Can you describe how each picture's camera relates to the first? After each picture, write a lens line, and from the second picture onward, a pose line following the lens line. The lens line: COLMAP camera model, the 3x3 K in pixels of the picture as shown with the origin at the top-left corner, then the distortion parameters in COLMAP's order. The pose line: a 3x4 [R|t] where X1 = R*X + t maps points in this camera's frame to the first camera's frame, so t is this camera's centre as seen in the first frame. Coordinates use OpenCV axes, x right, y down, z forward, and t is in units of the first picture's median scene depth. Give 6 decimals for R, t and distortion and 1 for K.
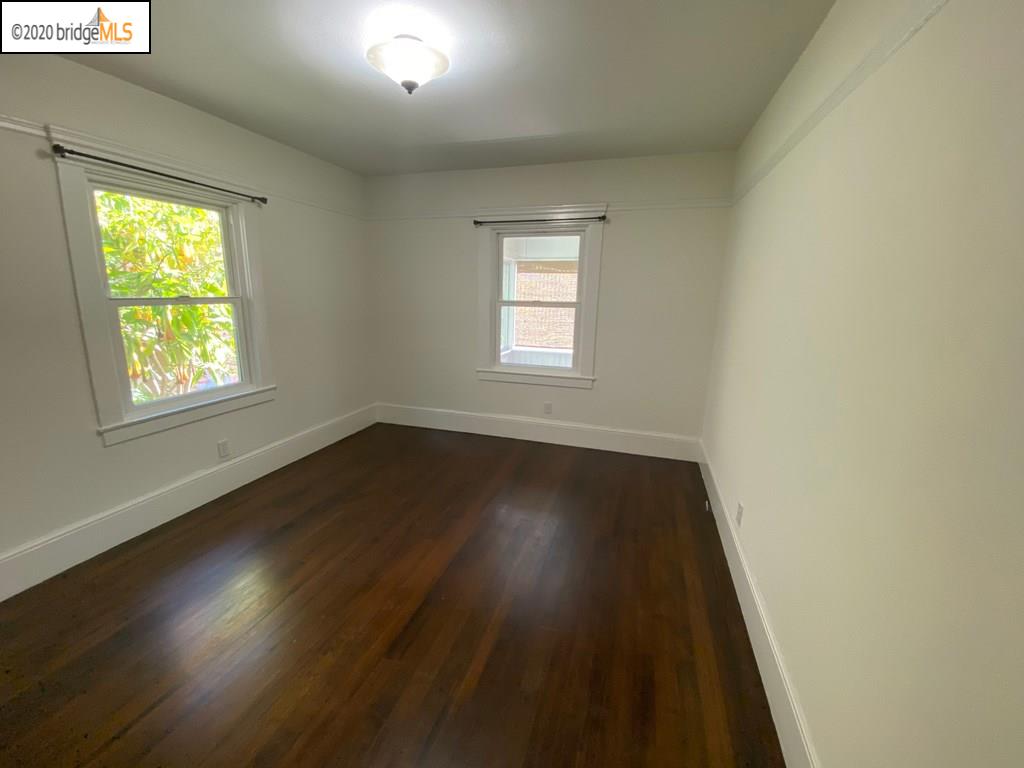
lens RADIAL K [[412.4, 0, 513.3], [0, 412.4, 388.4], [0, 0, 1]] dist [0.001203, -0.013735]
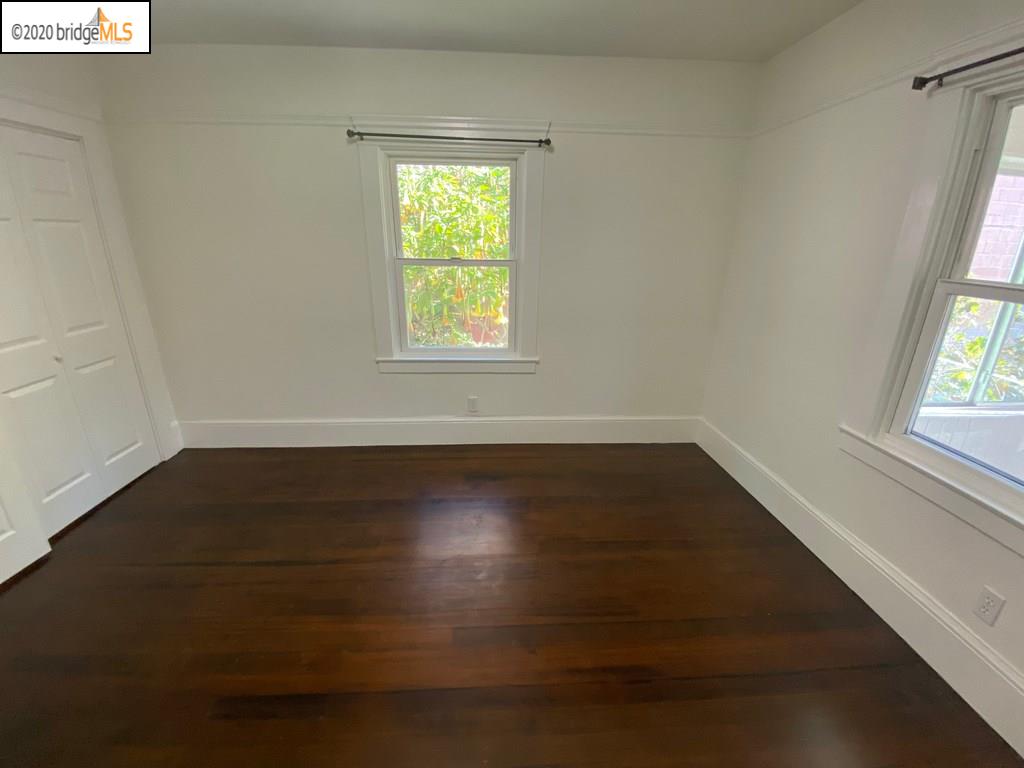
lens RADIAL K [[401.7, 0, 510.7], [0, 401.7, 387.8], [0, 0, 1]] dist [0.000883, -0.012315]
pose [[0.348150, 0.291762, -0.890880, 0.244466], [-0.217004, 0.949604, 0.226190, -0.152408], [0.911976, 0.114576, 0.393918, 0.676880]]
